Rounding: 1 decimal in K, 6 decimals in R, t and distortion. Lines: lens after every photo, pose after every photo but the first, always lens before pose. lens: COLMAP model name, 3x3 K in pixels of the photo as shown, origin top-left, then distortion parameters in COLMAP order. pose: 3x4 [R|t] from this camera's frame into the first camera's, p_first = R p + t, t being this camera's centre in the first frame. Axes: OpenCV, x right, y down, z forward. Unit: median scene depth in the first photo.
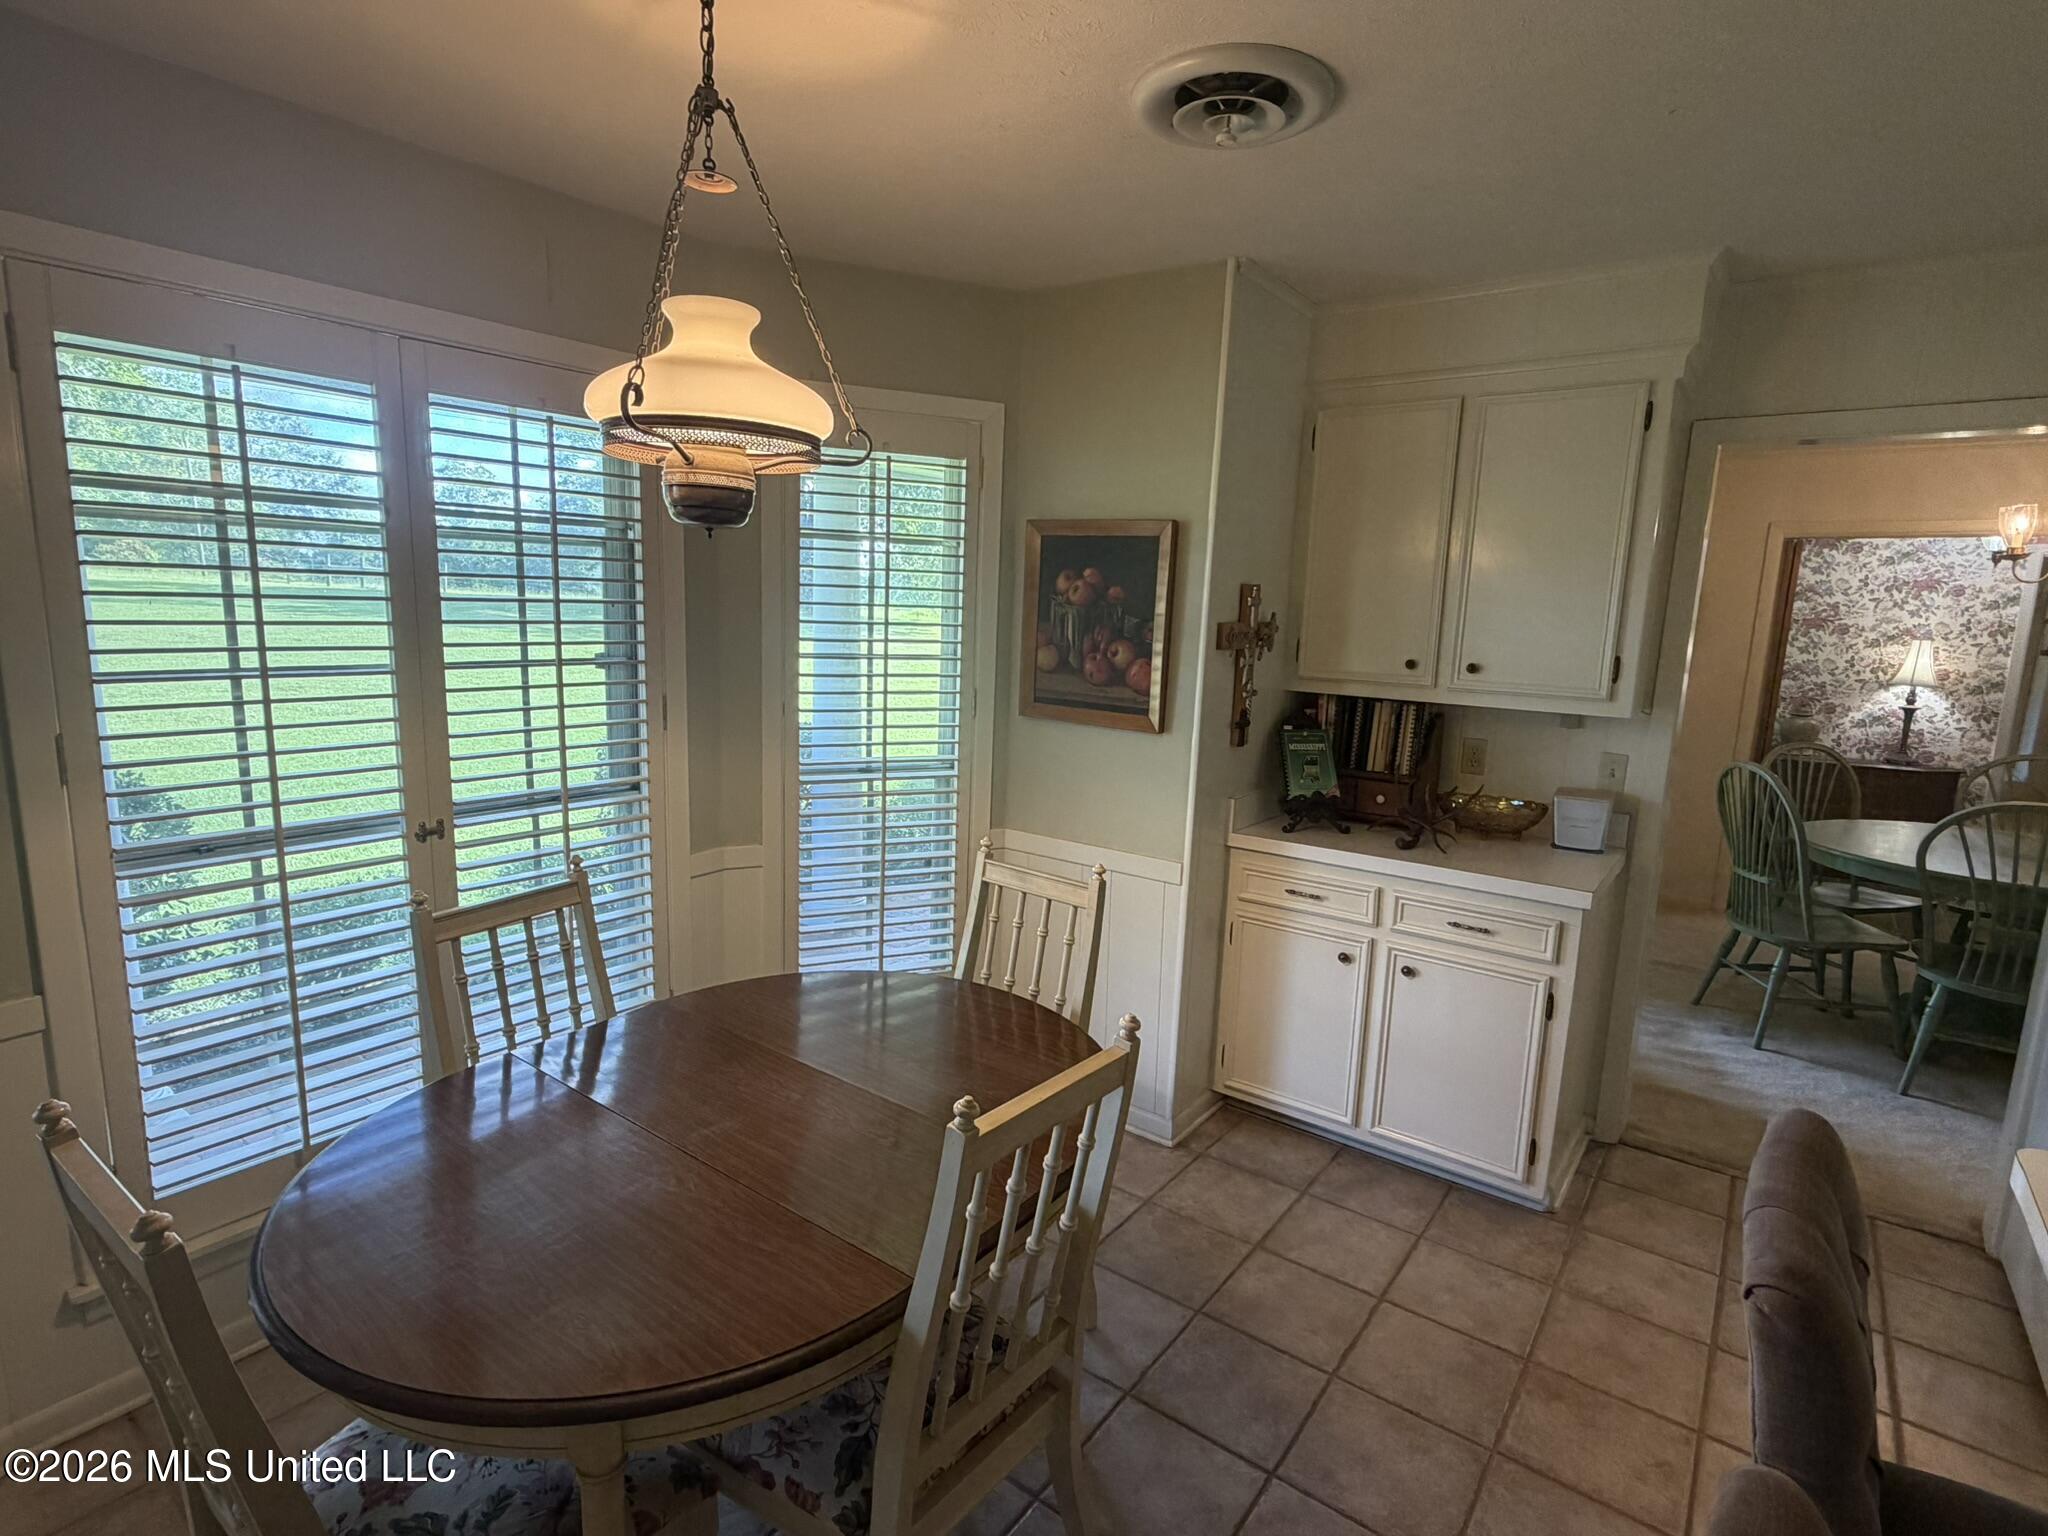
lens RADIAL K [[1015.5, 0, 1026.9], [0, 1015.5, 771.2], [0, 0, 1]] dist [0.002008, -0.000034]
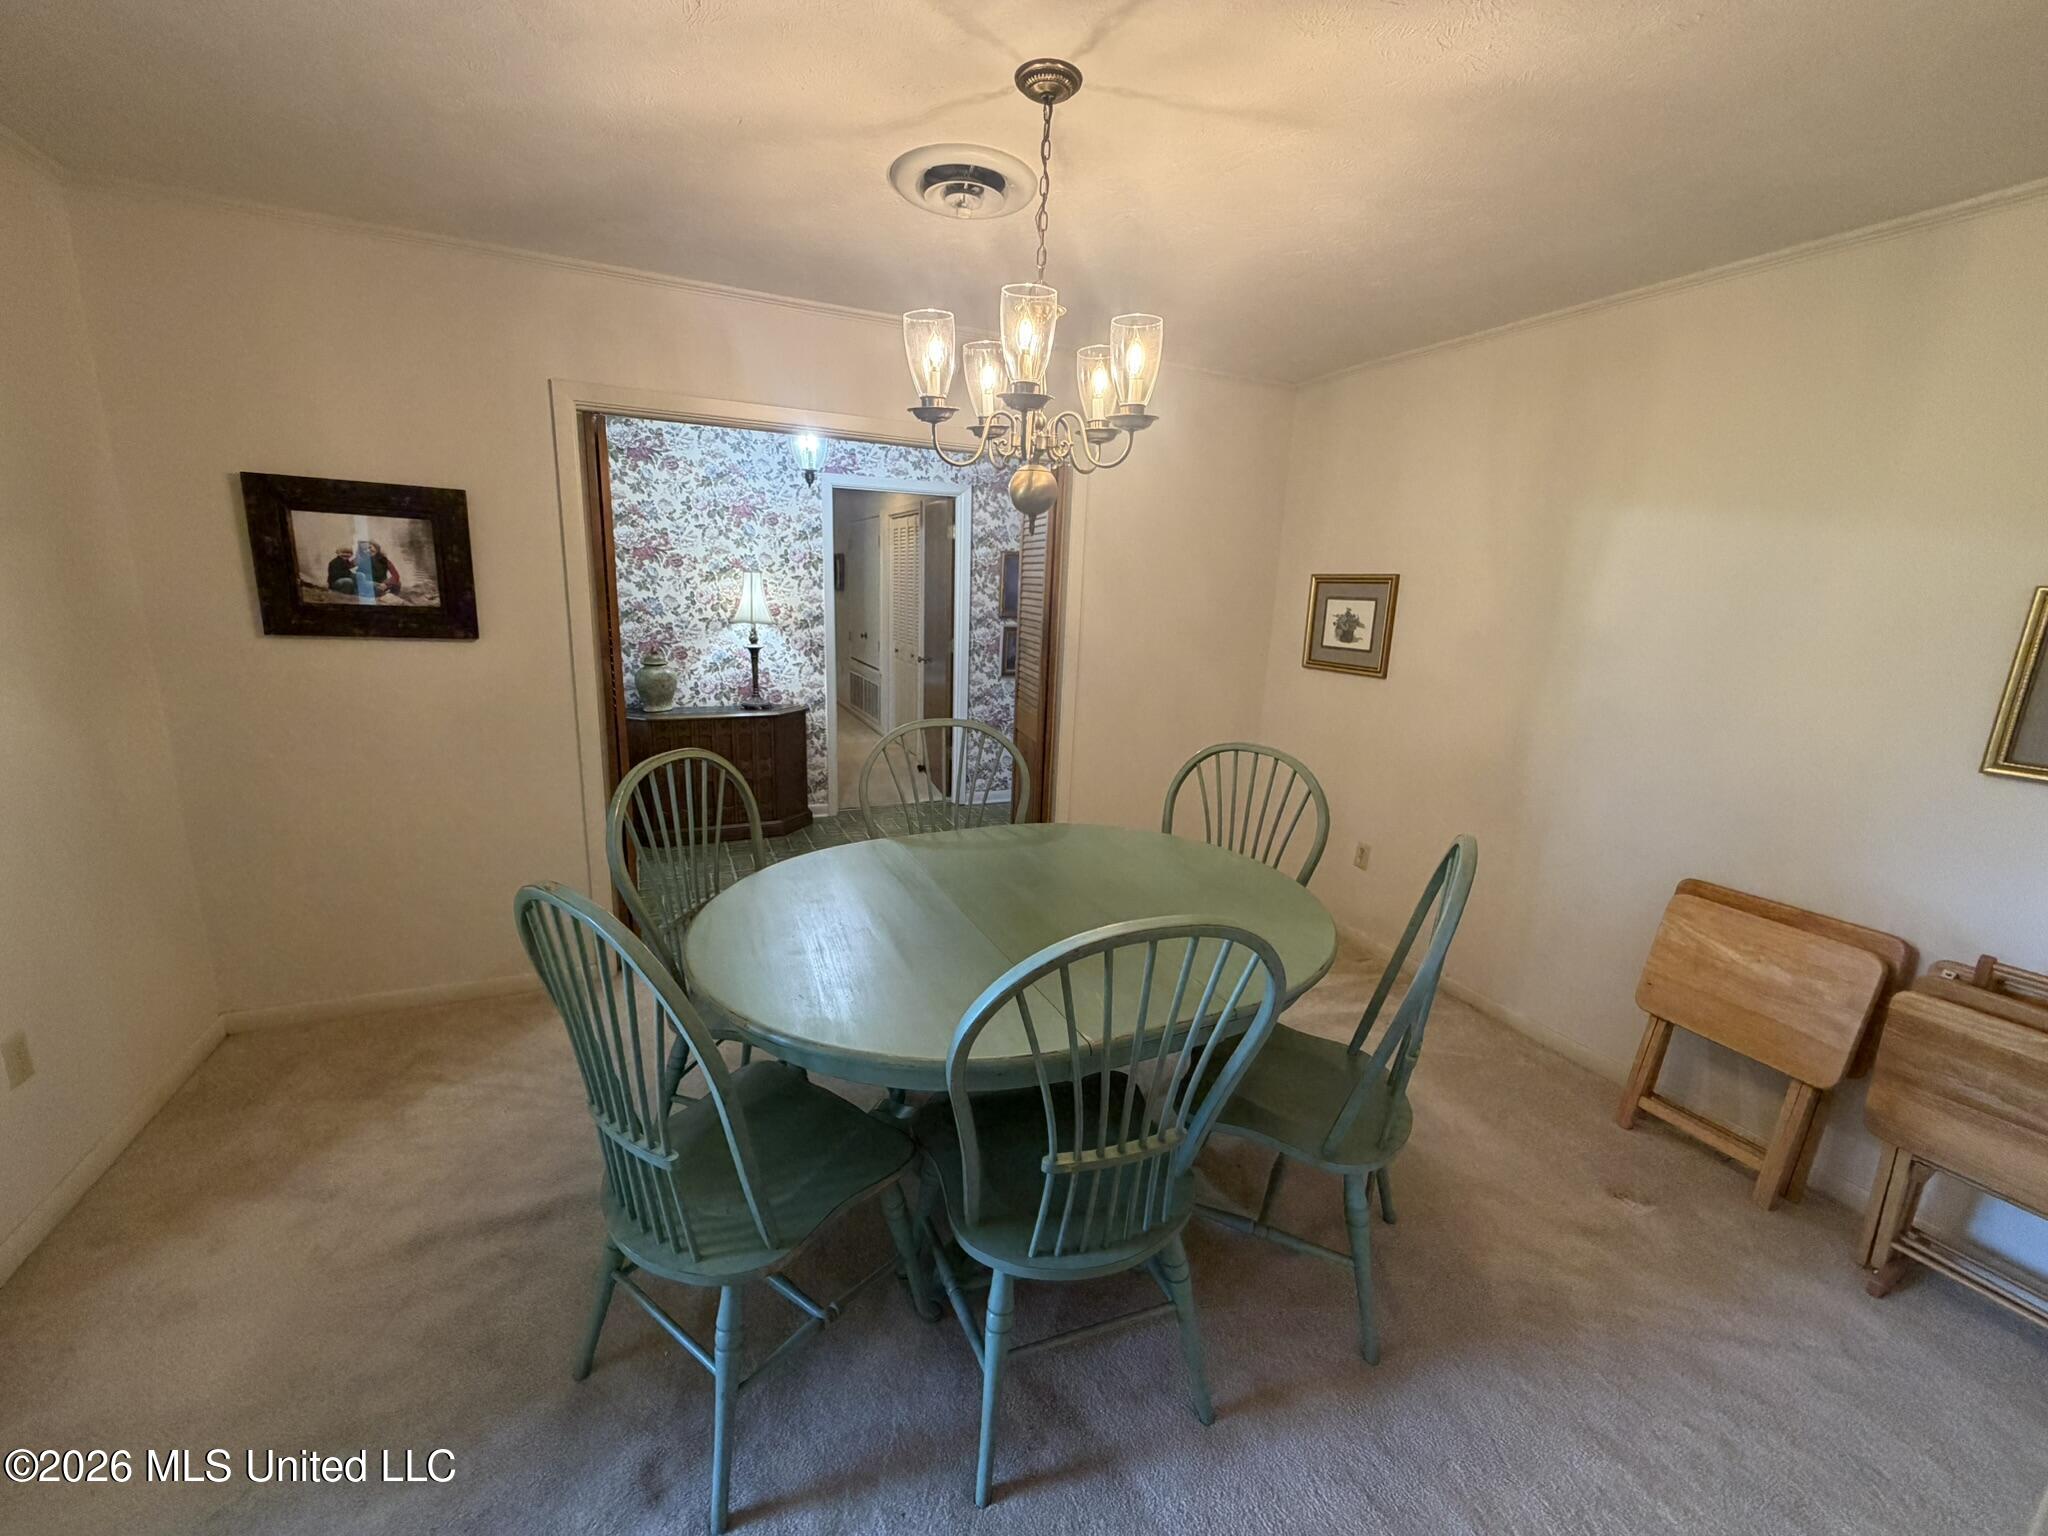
lens RADIAL K [[828.4, 0, 1029.1], [0, 828.4, 760.6], [0, 0, 1]] dist [-0.001108, -0.000123]
pose [[0.475630, -0.204218, 0.855611, 0.320273], [0.120987, 0.978621, 0.166322, -0.056031], [-0.871285, 0.024410, 0.490169, 0.413259]]
